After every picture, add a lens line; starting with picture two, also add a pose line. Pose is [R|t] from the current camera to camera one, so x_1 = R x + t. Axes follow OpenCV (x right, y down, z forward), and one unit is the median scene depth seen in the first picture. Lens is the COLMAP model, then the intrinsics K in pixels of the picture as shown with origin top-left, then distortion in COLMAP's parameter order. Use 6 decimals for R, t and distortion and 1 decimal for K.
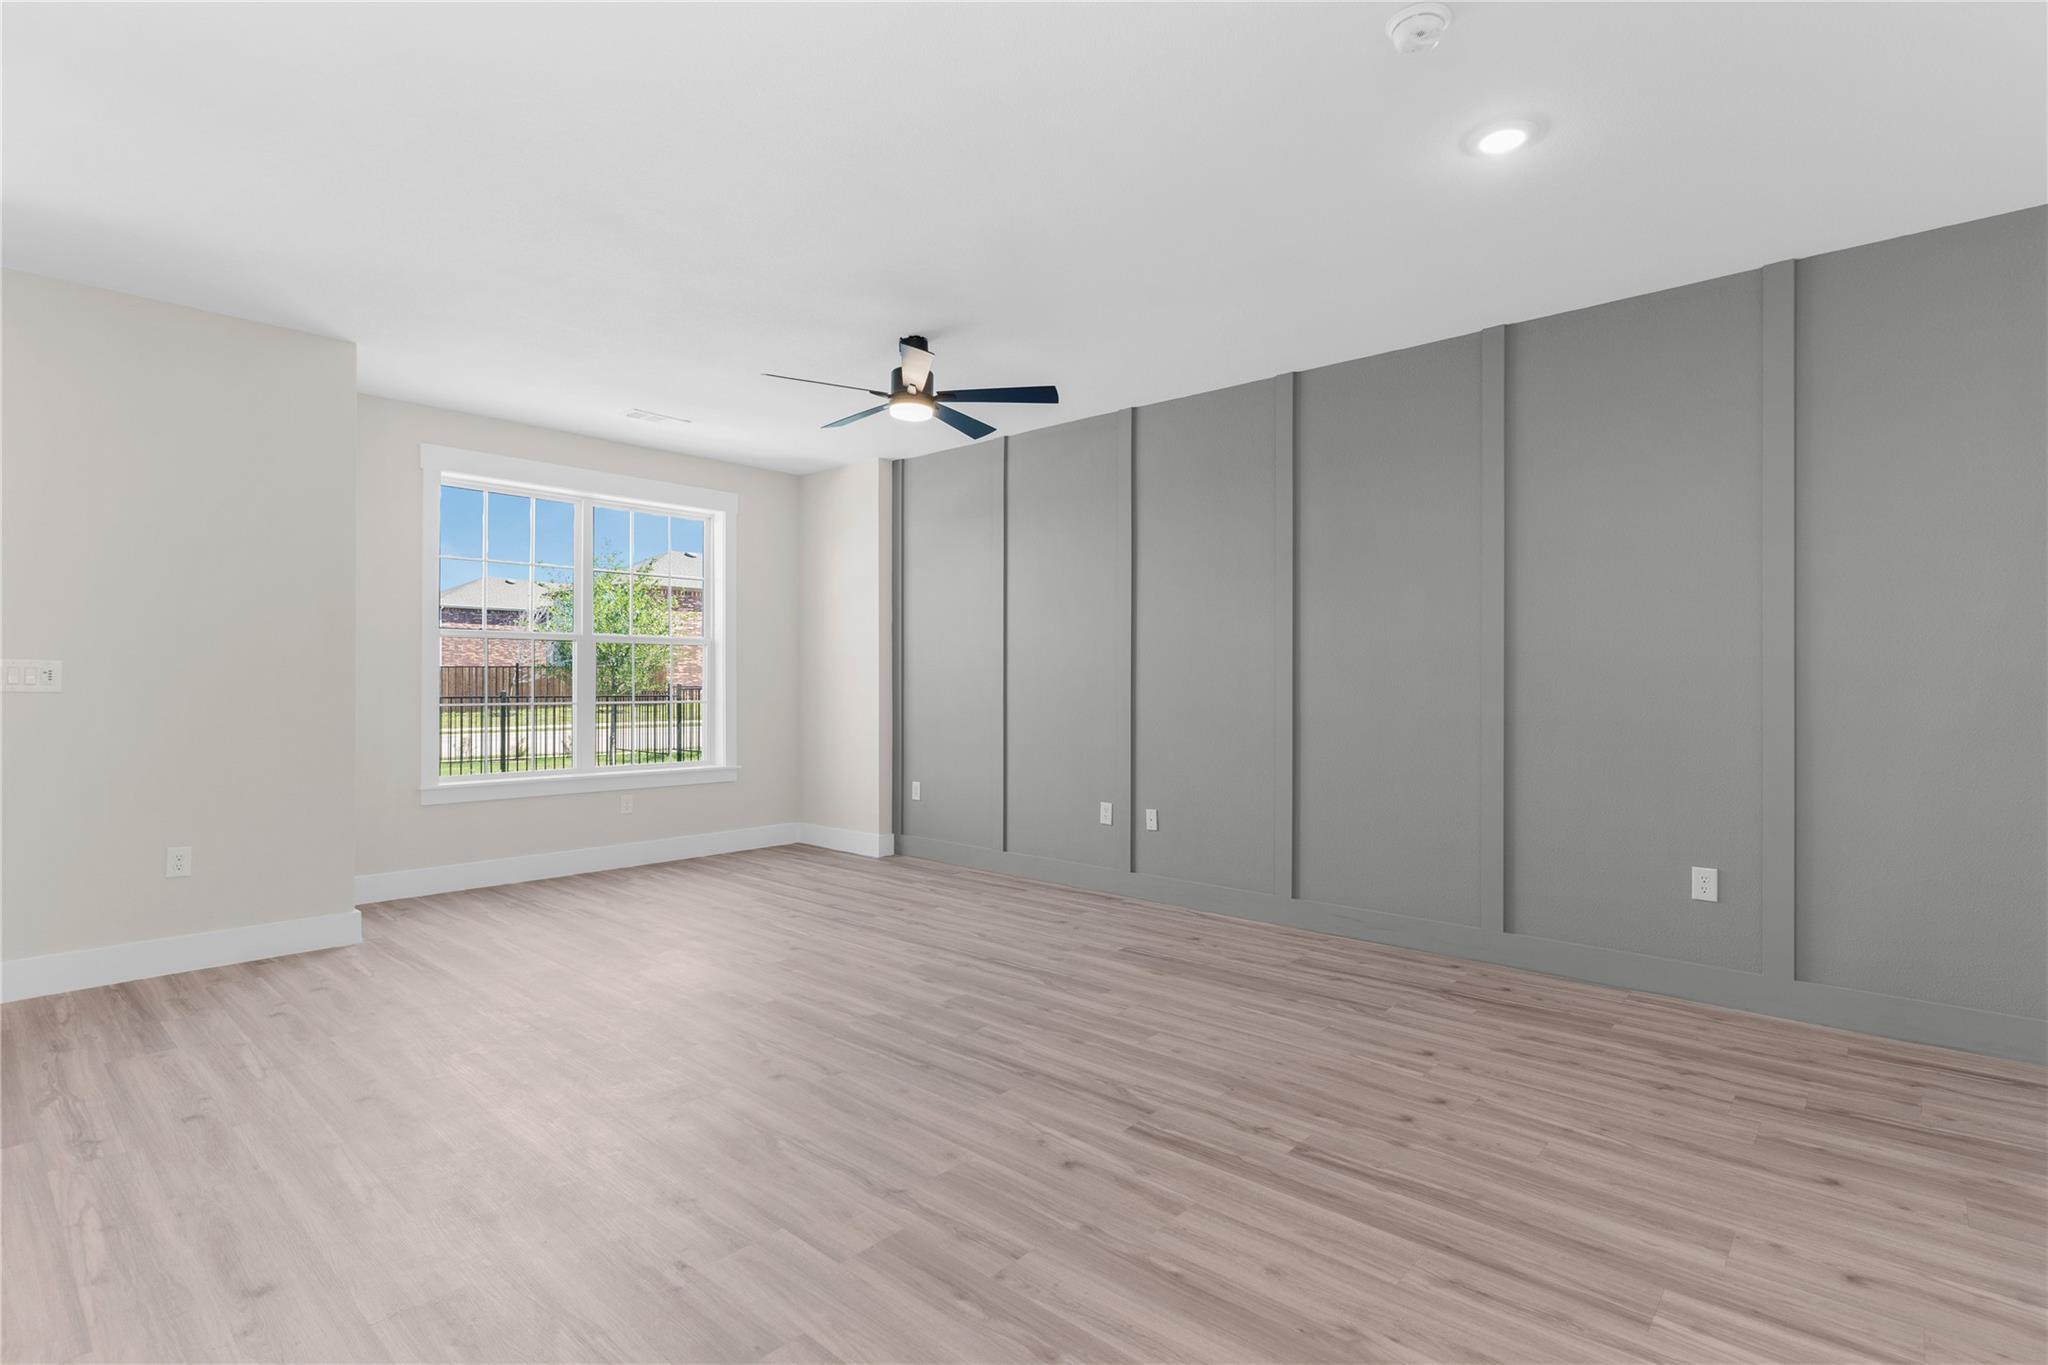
lens RADIAL K [[976.8, 0, 1030.0], [0, 976.8, 676.0], [0, 0, 1]] dist [-0.009847, -0.000061]
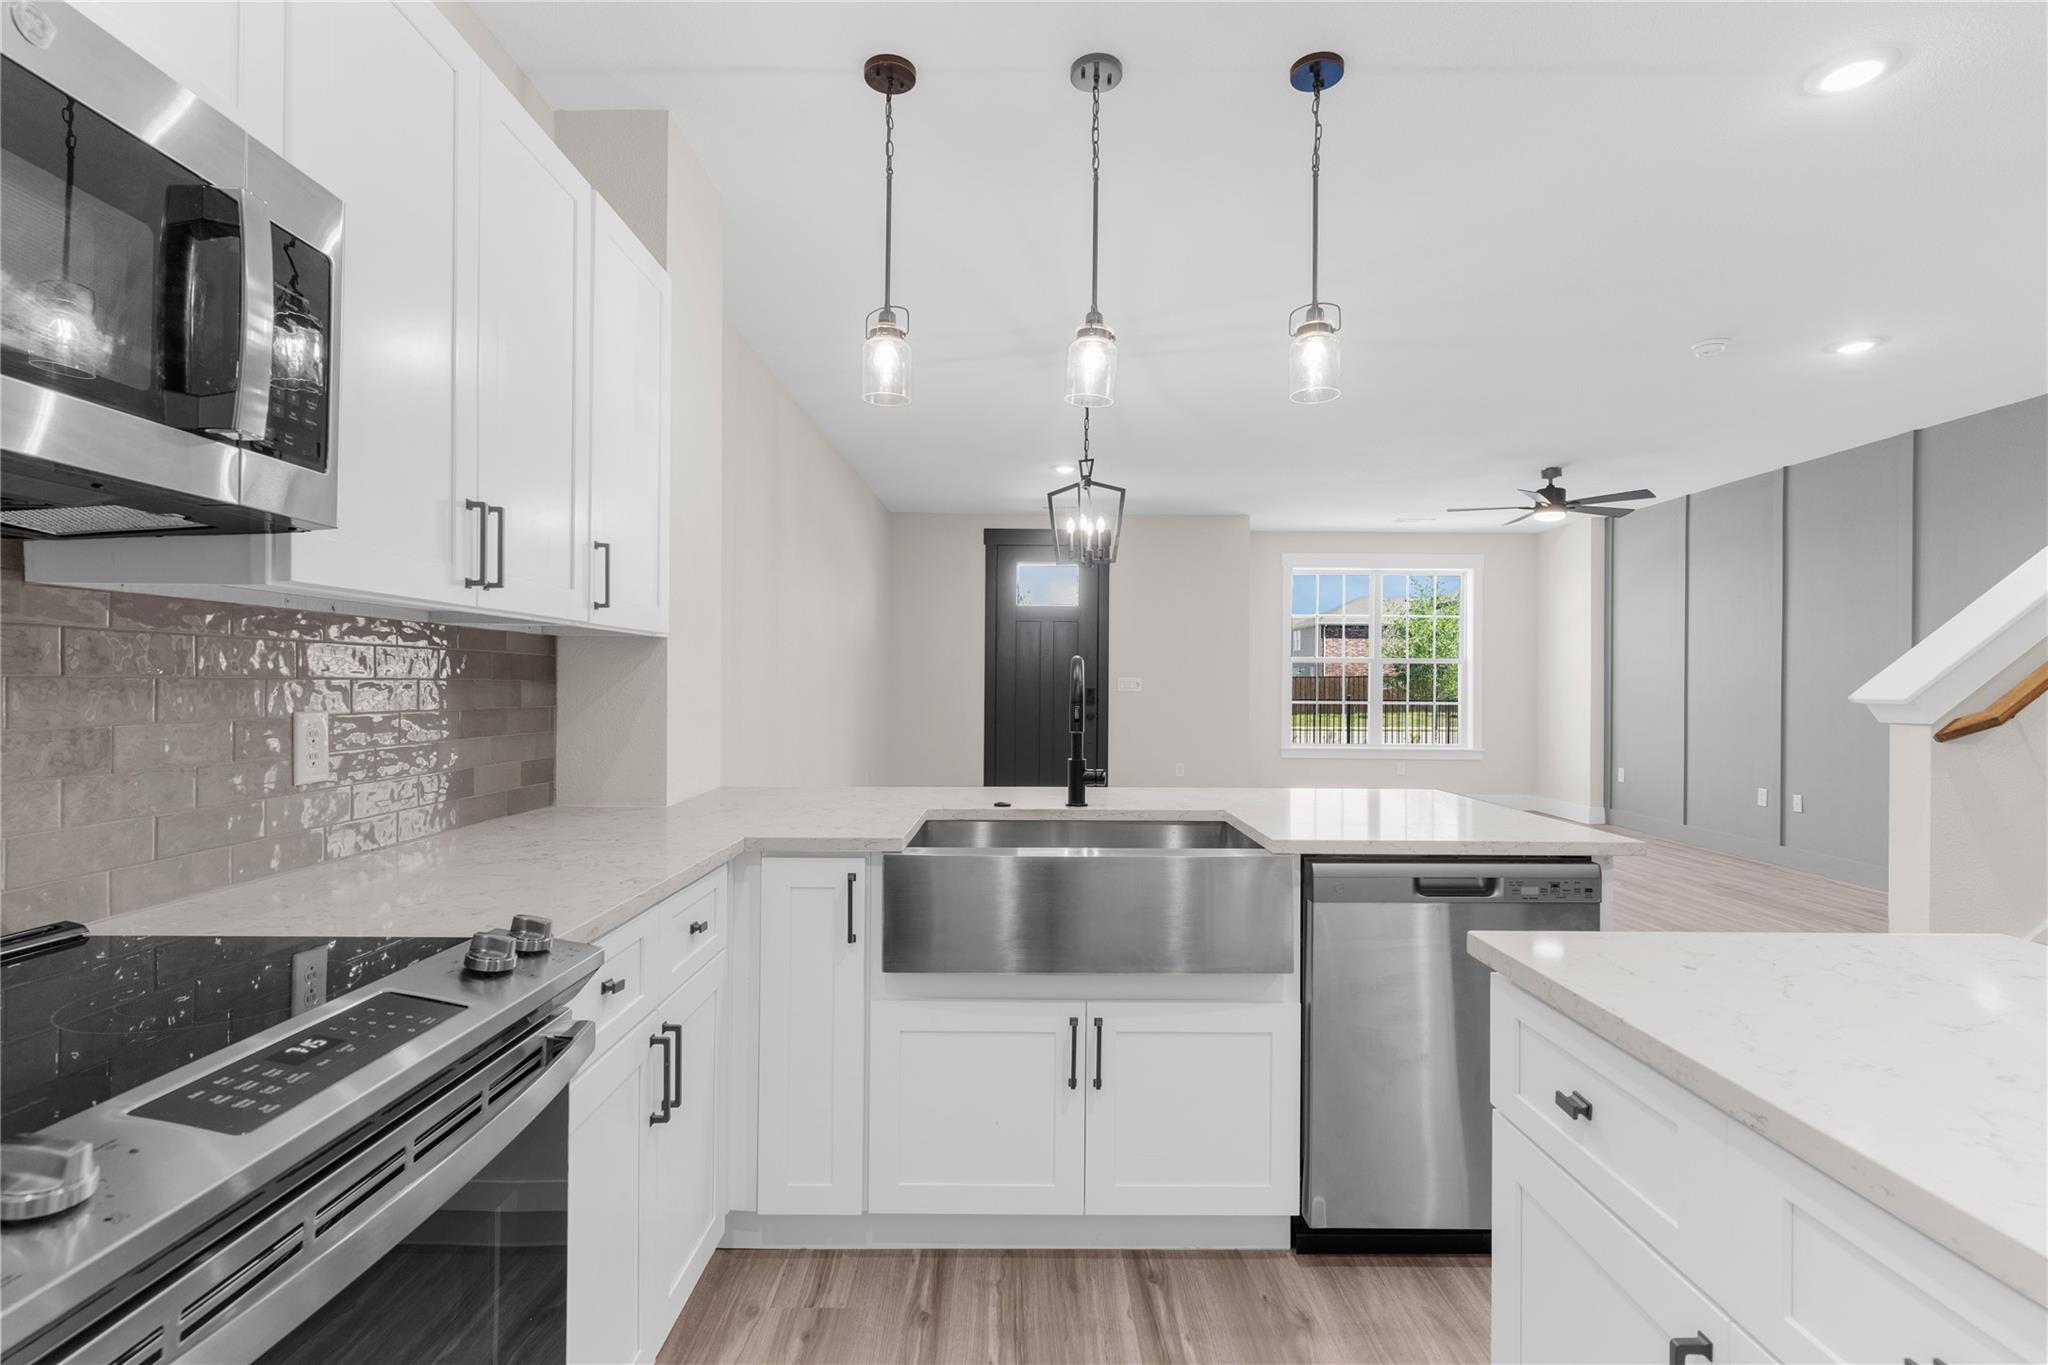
lens RADIAL K [[976.8, 0, 1024.7], [0, 976.8, 680.2], [0, 0, 1]] dist [-0.009847, -0.000061]
pose [[0.669745, -0.000543, -0.742591, 0.364930], [0.000583, 1.000000, -0.000205, -0.007555], [0.742591, -0.000295, 0.669745, -0.514244]]
